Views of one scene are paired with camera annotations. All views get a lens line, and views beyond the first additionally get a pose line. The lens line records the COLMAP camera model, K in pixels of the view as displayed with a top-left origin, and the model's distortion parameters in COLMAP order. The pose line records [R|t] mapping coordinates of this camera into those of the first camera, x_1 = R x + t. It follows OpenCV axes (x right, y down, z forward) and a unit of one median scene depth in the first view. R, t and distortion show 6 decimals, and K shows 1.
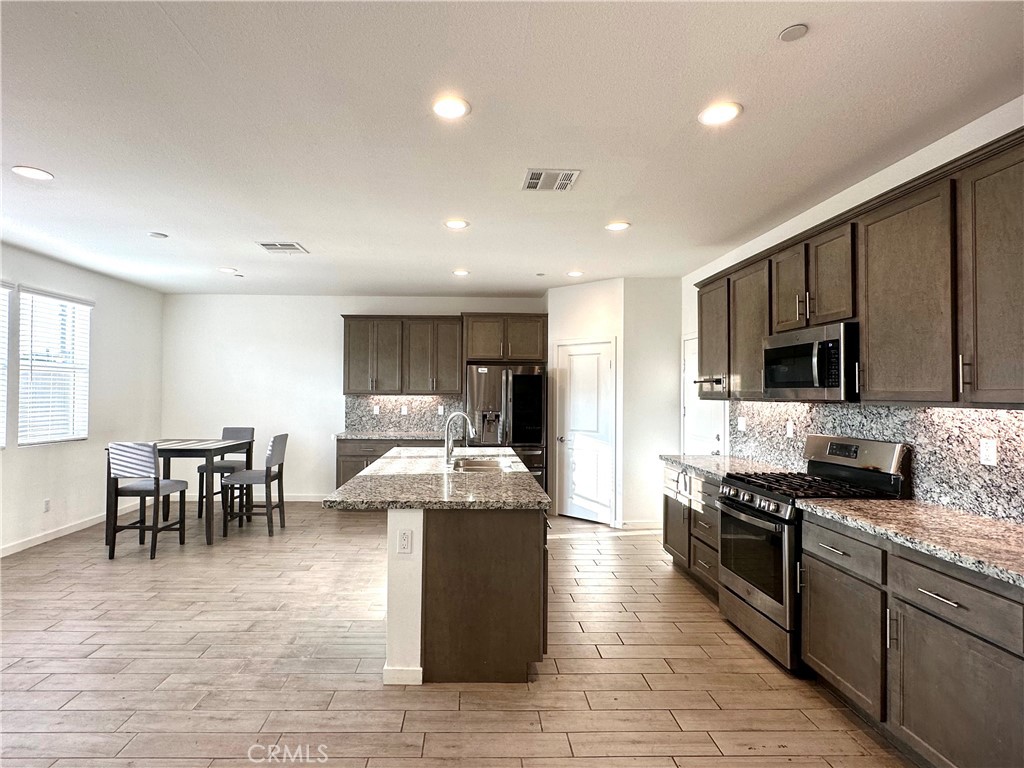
lens RADIAL K [[531.0, 0, 481.1], [0, 531.0, 385.9], [0, 0, 1]] dist [-0.002995, -0.000211]
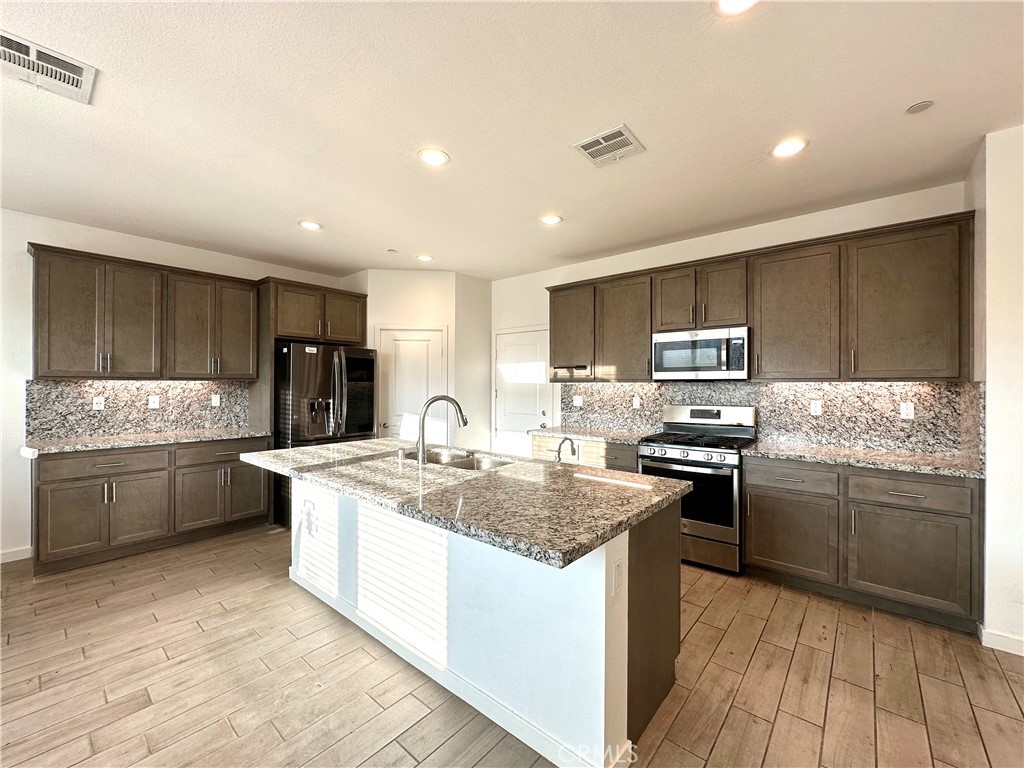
lens RADIAL K [[419.9, 0, 512.0], [0, 419.9, 384.0], [0, 0, 1]] dist [-0.001072, -0.000190]
pose [[0.662161, -0.002932, 0.749355, -0.436320], [-0.006930, 0.999926, 0.010037, 0.023505], [-0.749329, -0.011839, 0.662092, 0.496810]]
